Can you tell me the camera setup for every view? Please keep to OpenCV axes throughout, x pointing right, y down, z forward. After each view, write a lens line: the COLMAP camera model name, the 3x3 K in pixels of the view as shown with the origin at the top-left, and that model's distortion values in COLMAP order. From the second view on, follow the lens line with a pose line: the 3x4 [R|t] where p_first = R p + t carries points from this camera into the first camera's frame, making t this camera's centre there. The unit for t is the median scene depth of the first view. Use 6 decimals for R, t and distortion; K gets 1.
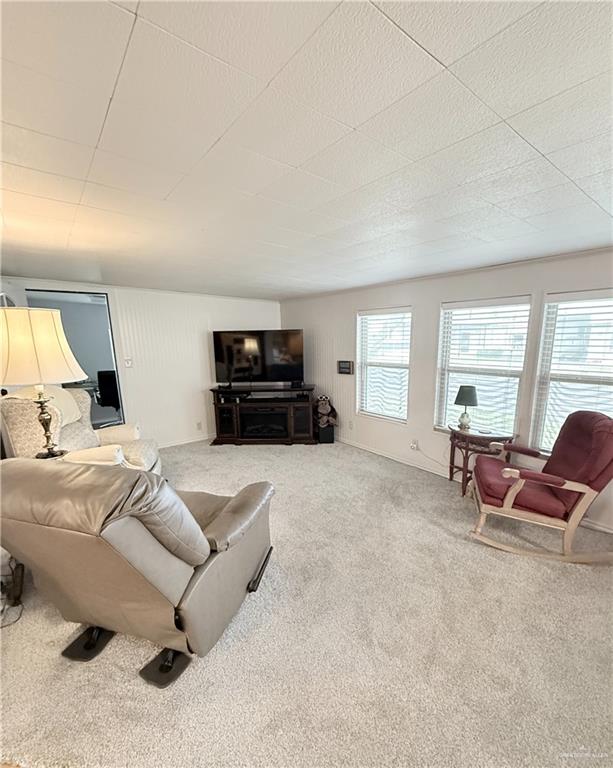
lens RADIAL K [[338.2, 0, 311.8], [0, 338.2, 406.5], [0, 0, 1]] dist [0.003198, 0.001113]
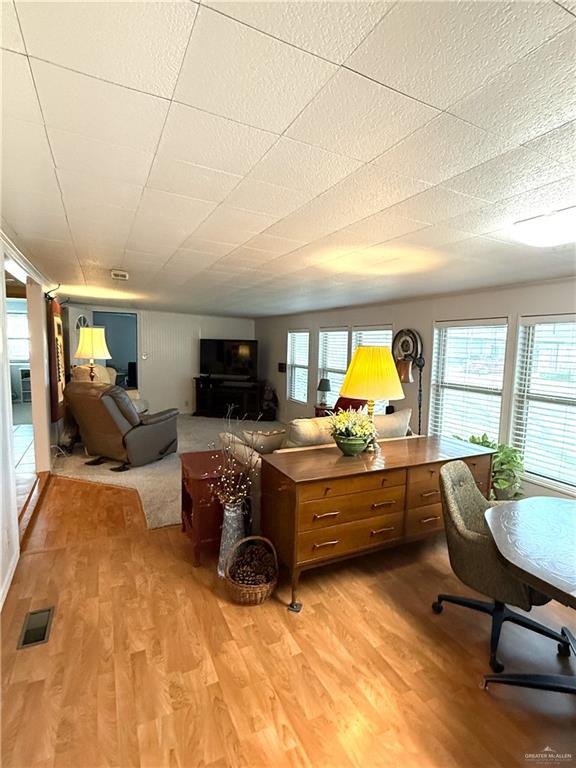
lens RADIAL K [[374.1, 0, 290.7], [0, 374.1, 386.4], [0, 0, 1]] dist [-0.014767, -0.000186]
pose [[0.978633, 0.067909, -0.194078, 0.629893], [-0.087000, 0.991989, -0.091594, 0.146701], [0.186303, 0.106521, 0.976701, -0.737877]]
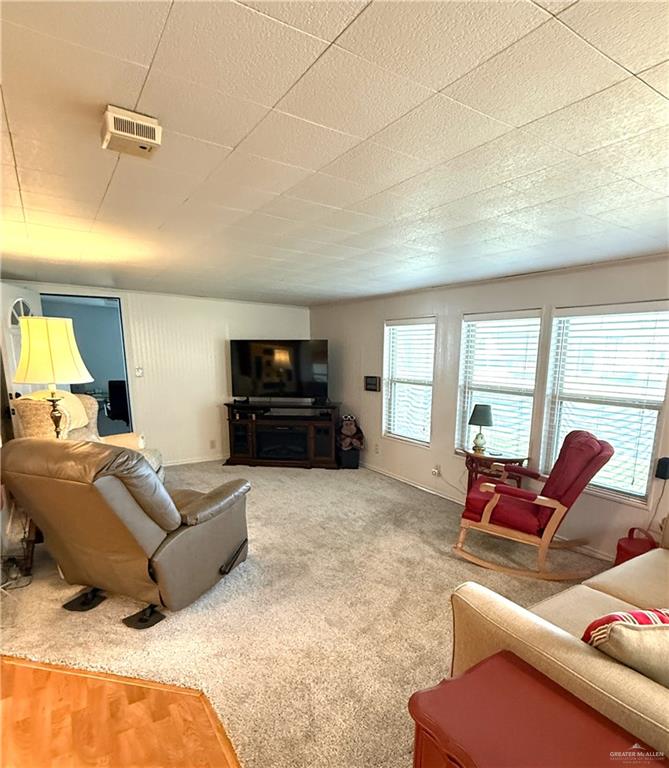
lens RADIAL K [[446.3, 0, 341.6], [0, 446.3, 442.2], [0, 0, 1]] dist [0.005481, -0.000016]
pose [[0.995023, 0.040507, -0.091046, 0.186944], [-0.040191, 0.999178, 0.005296, 0.050302], [0.091186, -0.001610, 0.995833, -0.248693]]
